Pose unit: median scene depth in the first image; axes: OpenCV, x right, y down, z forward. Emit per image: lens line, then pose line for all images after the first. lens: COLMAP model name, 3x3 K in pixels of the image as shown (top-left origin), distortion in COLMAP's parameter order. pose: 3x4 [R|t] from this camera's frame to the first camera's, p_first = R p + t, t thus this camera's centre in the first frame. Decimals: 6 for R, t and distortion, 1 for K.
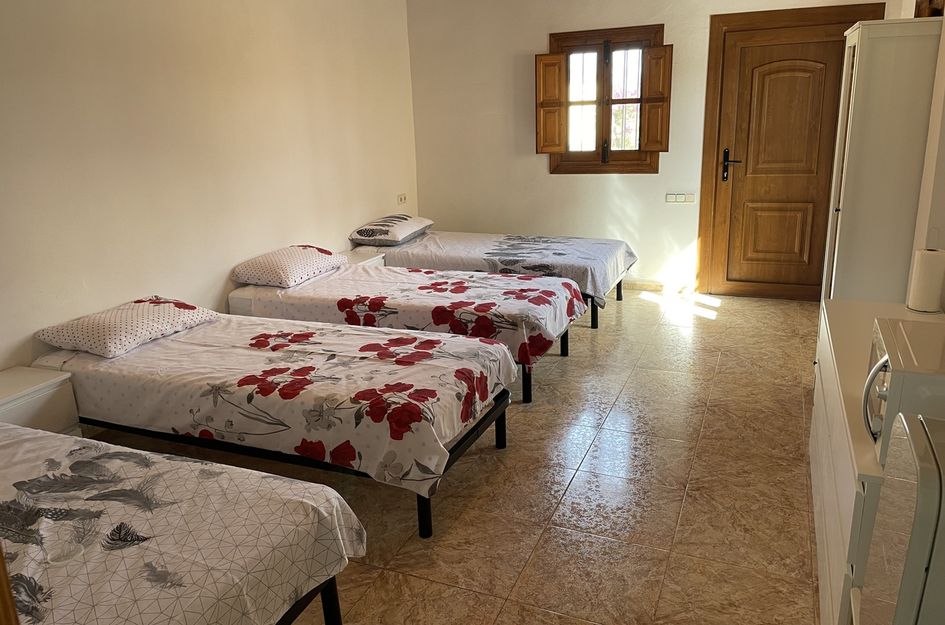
lens RADIAL K [[712.9, 0, 457.2], [0, 712.9, 311.4], [0, 0, 1]] dist [0.094108, -0.115164]
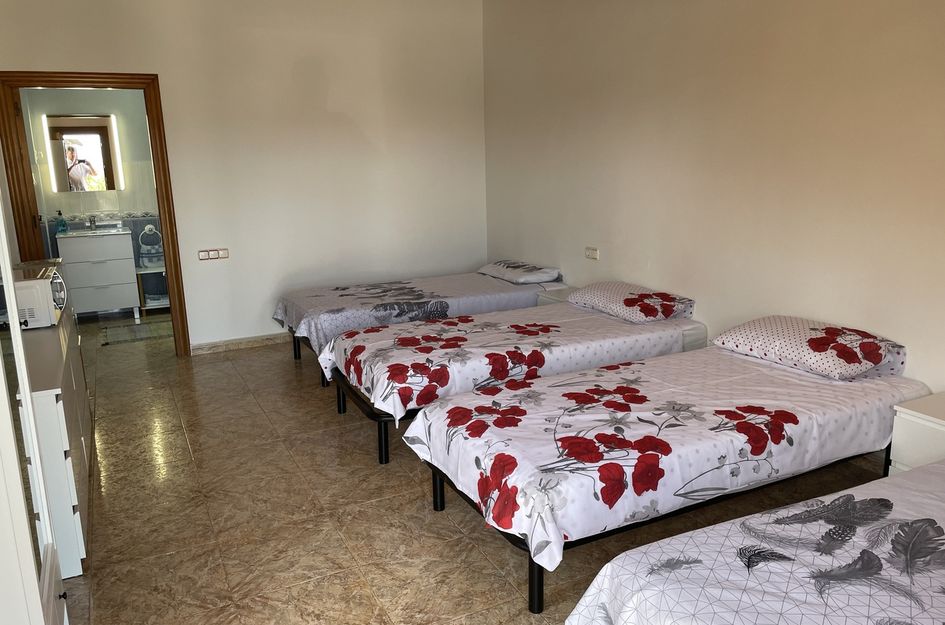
lens RADIAL K [[712.9, 0, 446.8], [0, 712.9, 312.5], [0, 0, 1]] dist [0.094108, -0.115164]
pose [[-0.656926, 0.218896, -0.721480, 0.599092], [-0.161021, 0.894116, 0.417887, -0.391422], [0.736560, 0.390694, -0.552121, 1.316272]]
